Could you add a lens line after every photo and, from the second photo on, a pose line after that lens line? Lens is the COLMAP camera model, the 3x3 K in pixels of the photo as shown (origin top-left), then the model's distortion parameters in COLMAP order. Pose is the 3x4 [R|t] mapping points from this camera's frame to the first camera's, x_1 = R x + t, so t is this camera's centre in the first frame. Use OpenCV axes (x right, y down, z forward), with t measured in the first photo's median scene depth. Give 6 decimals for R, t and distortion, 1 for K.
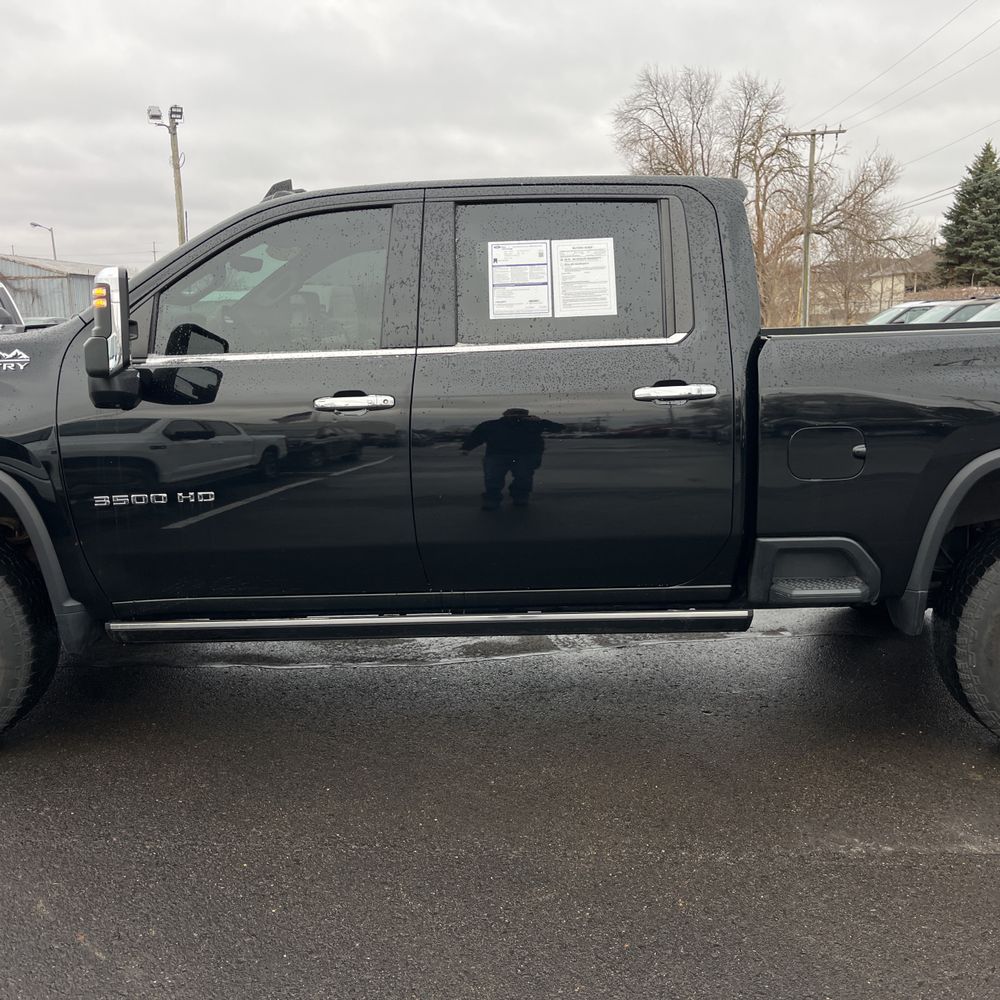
lens RADIAL K [[1011.6, 0, 485.4], [0, 1011.6, 501.4], [0, 0, 1]] dist [0.026251, 0.000000]
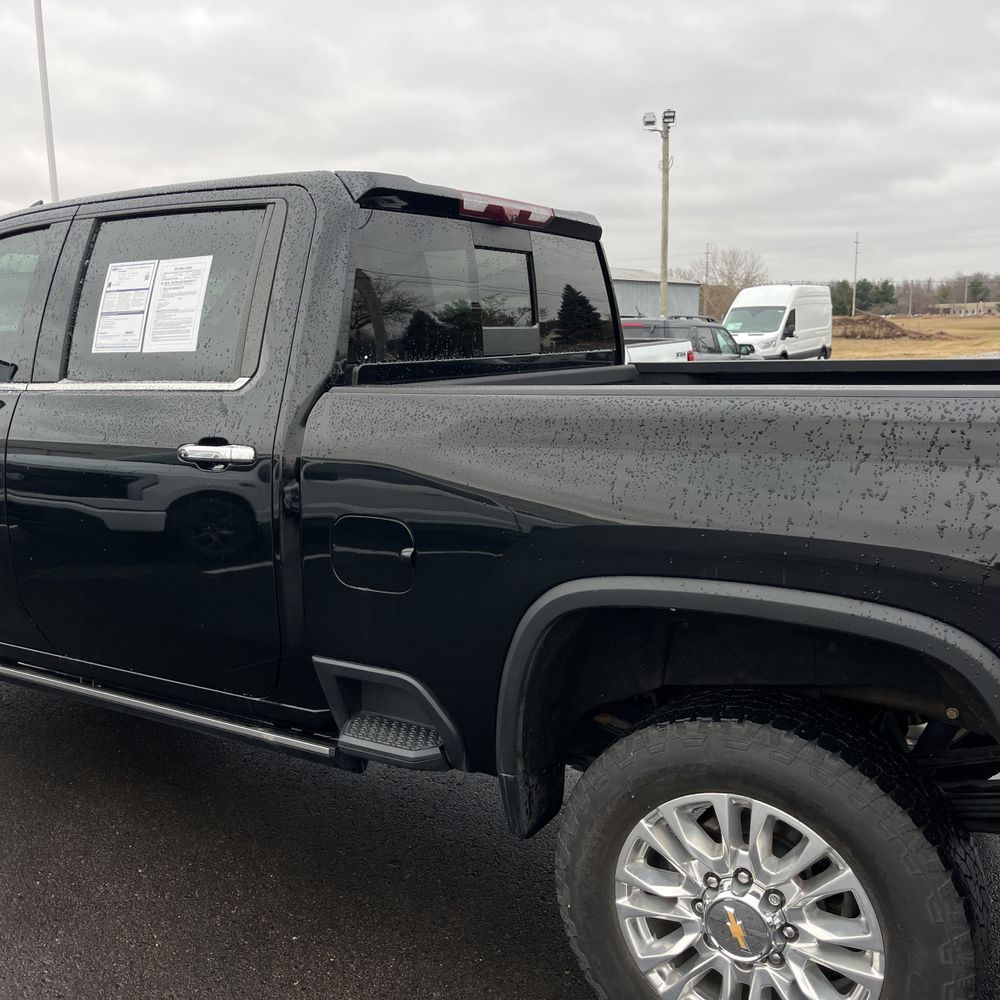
lens RADIAL K [[1011.6, 0, 495.5], [0, 1011.6, 504.4], [0, 0, 1]] dist [0.026251, 0.000000]
pose [[0.870044, 0.092936, -0.484135, 0.722378], [-0.090927, 0.995473, 0.027688, -0.105112], [0.484517, 0.019931, 0.874555, 0.404442]]
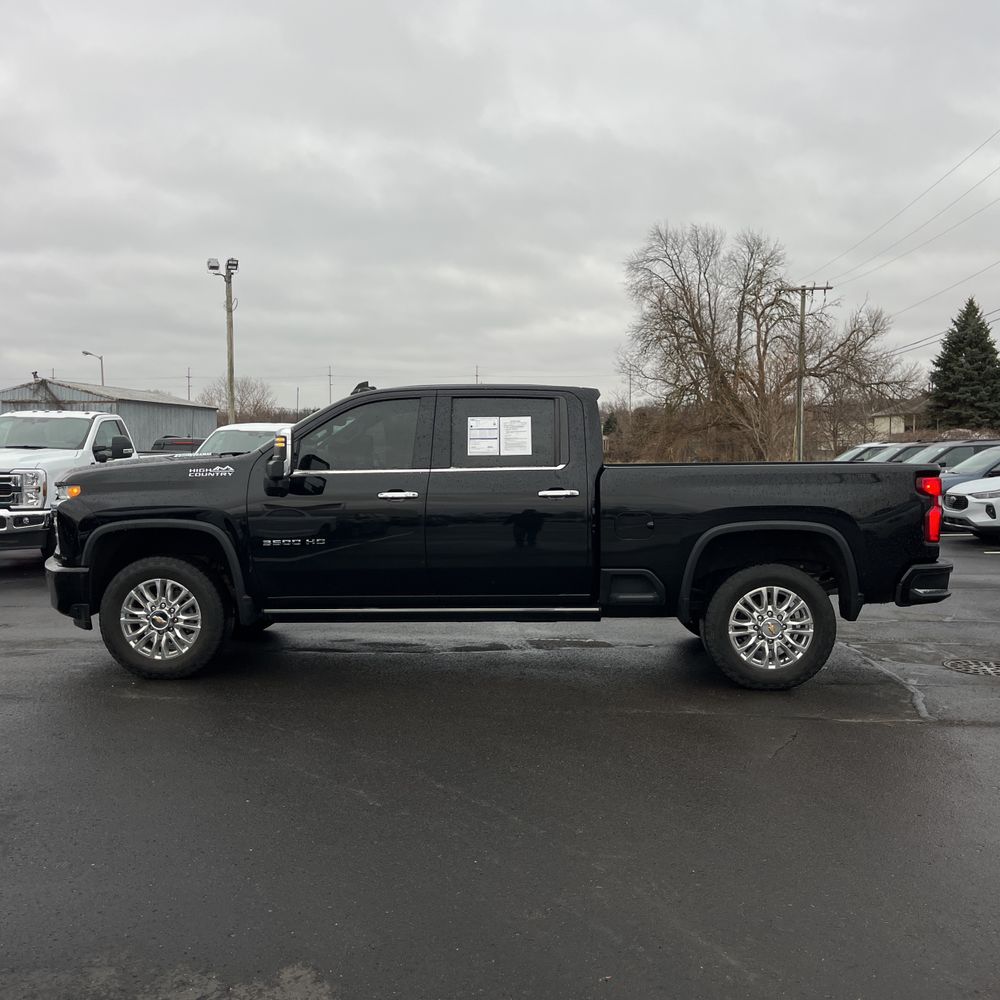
lens RADIAL K [[1011.6, 0, 506.3], [0, 1011.6, 497.3], [0, 0, 1]] dist [0.026251, 0.000000]
pose [[0.999770, 0.021429, -0.000032, 0.080348], [-0.021257, 0.991544, -0.128019, 0.150584], [-0.002712, 0.127990, 0.991772, -0.937850]]
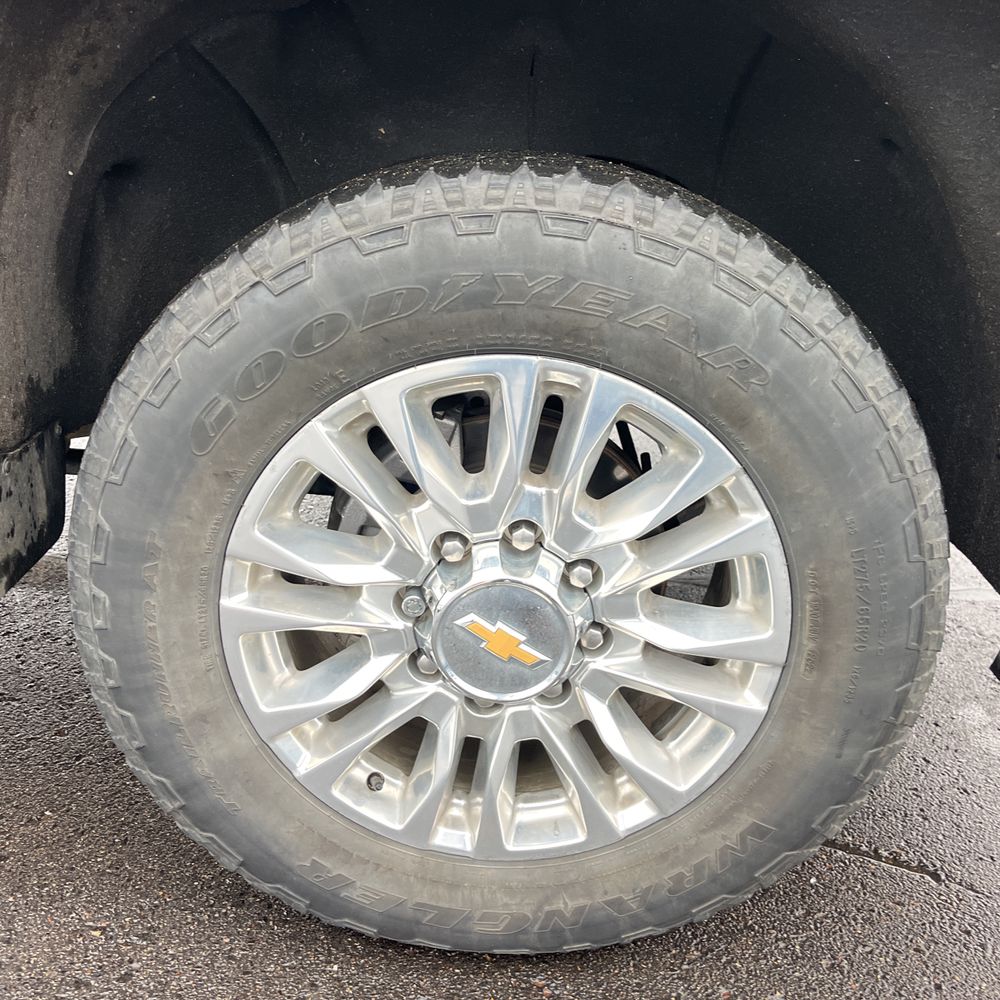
lens RADIAL K [[1011.6, 0, 491.0], [0, 1011.6, 502.9], [0, 0, 1]] dist [0.026251, 0.000000]
pose [[0.990938, 0.116590, 0.066702, -0.604367], [-0.127761, 0.971412, 0.200089, 0.057206], [-0.041466, -0.206798, 0.977505, 0.761370]]
